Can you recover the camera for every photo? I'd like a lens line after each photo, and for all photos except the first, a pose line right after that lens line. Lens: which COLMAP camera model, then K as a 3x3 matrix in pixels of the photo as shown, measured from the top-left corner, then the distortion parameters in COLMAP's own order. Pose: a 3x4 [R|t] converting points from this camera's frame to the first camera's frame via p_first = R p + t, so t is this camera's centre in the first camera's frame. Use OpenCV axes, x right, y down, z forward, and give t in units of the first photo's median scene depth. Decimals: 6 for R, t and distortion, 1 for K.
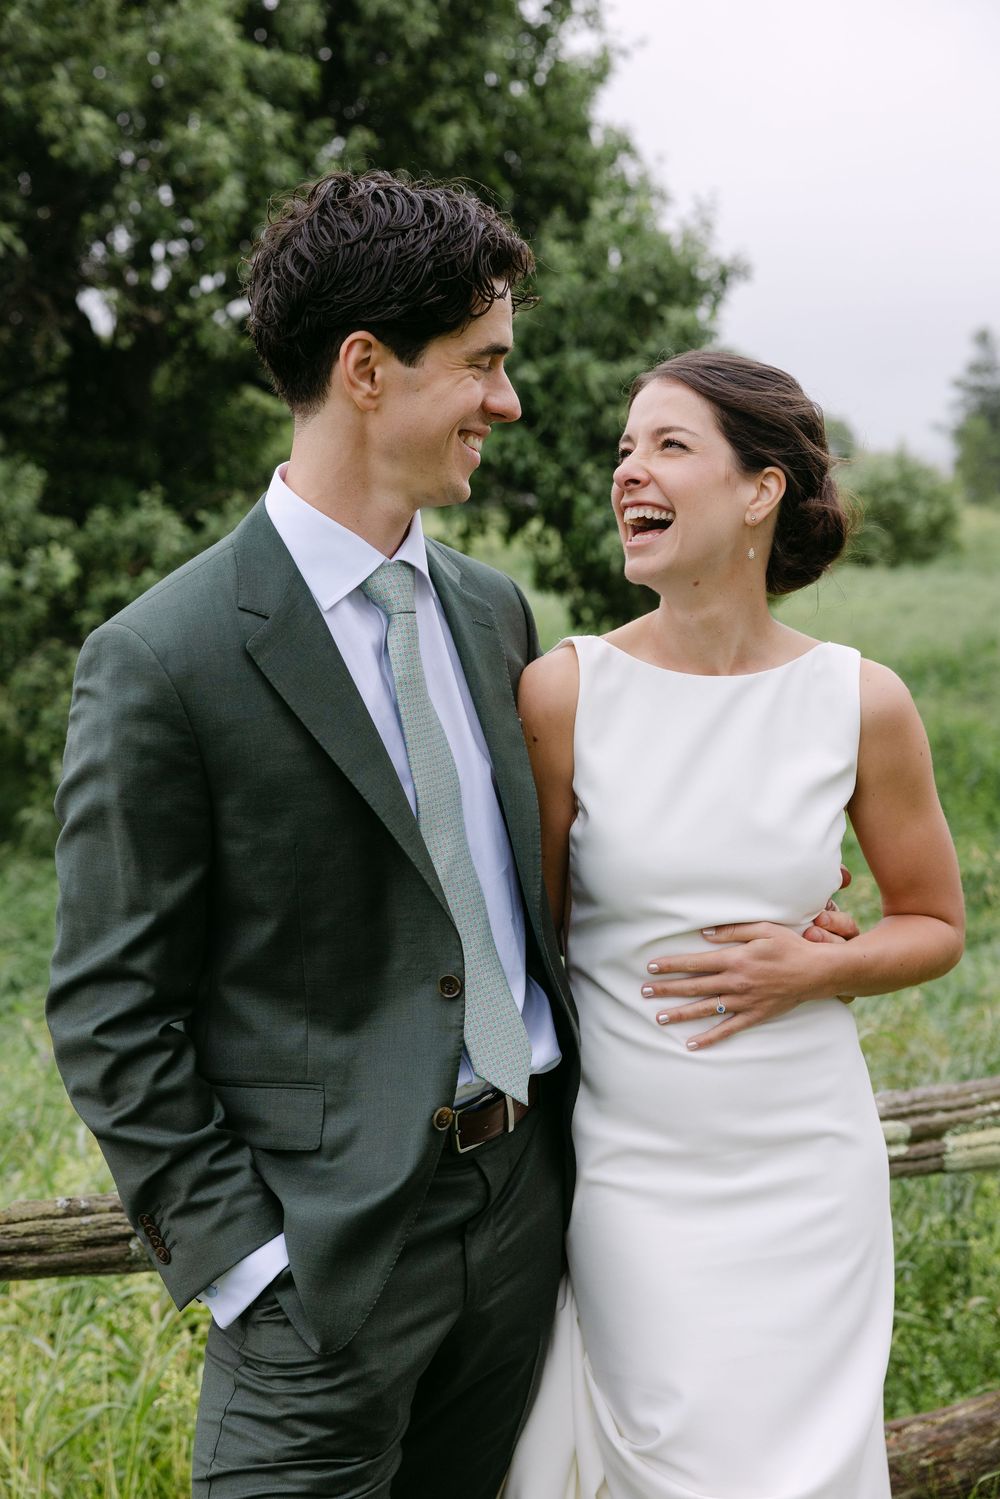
lens RADIAL K [[2203.0, 0, 500.0], [0, 2203.0, 749.5], [0, 0, 1]] dist [0.188355, 0.004618]
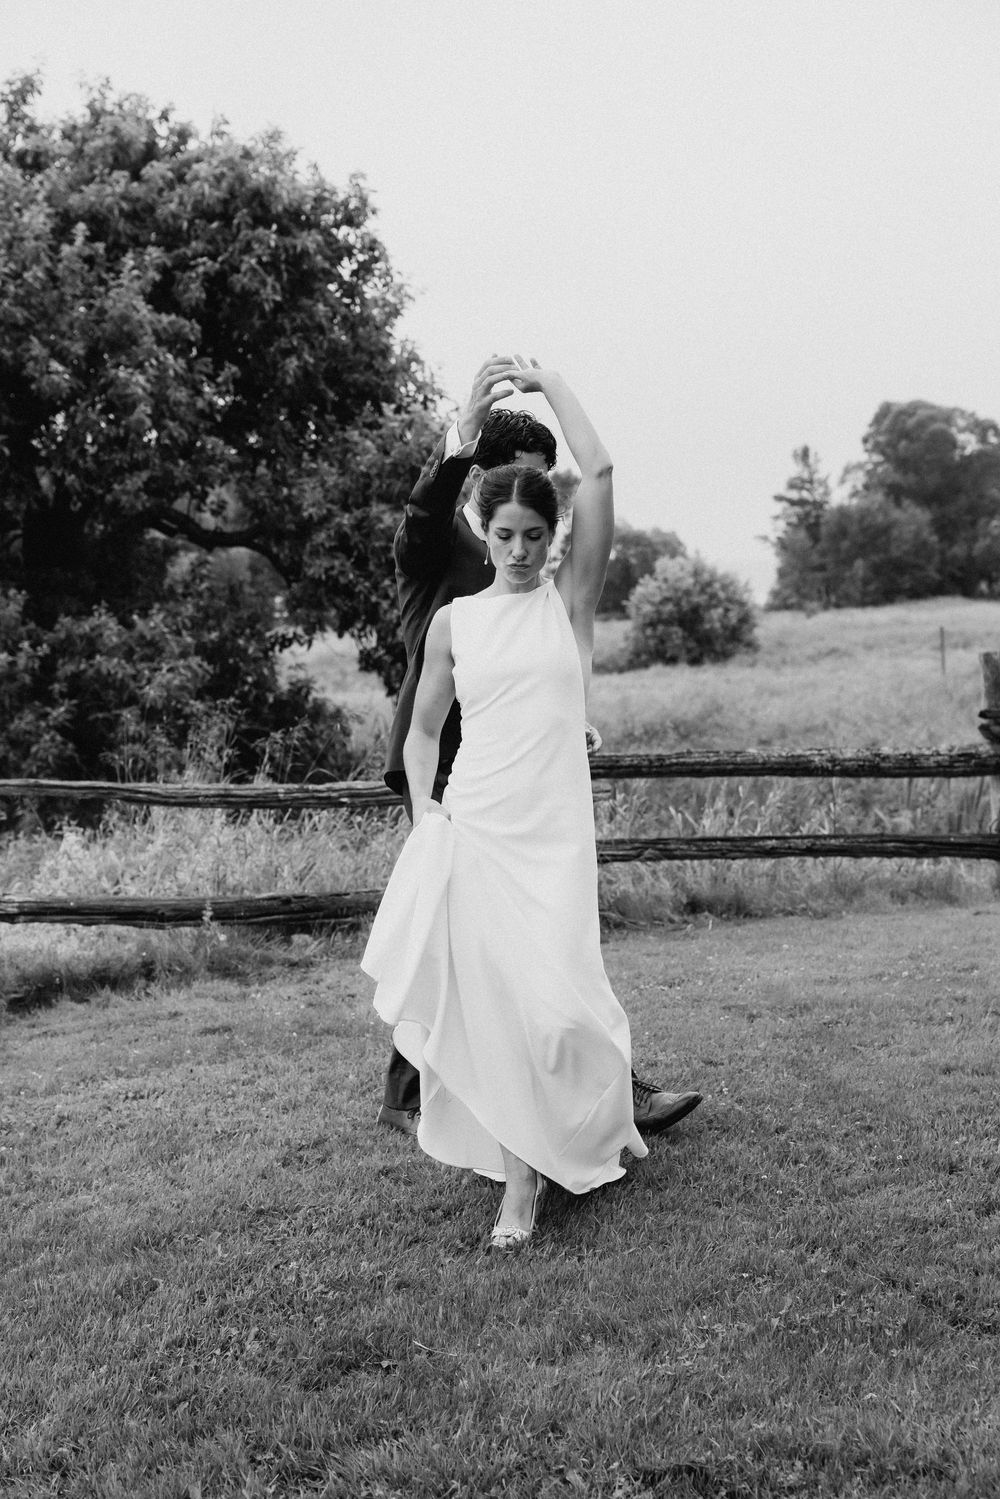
lens RADIAL K [[2251.1, 0, 477.3], [0, 2251.1, 752.2], [0, 0, 1]] dist [0.000257, 0.080443]
pose [[0.998437, -0.022167, 0.051299, 0.019650], [0.024726, 0.998454, -0.049790, 0.062892], [-0.050116, 0.050981, 0.997441, -0.502514]]
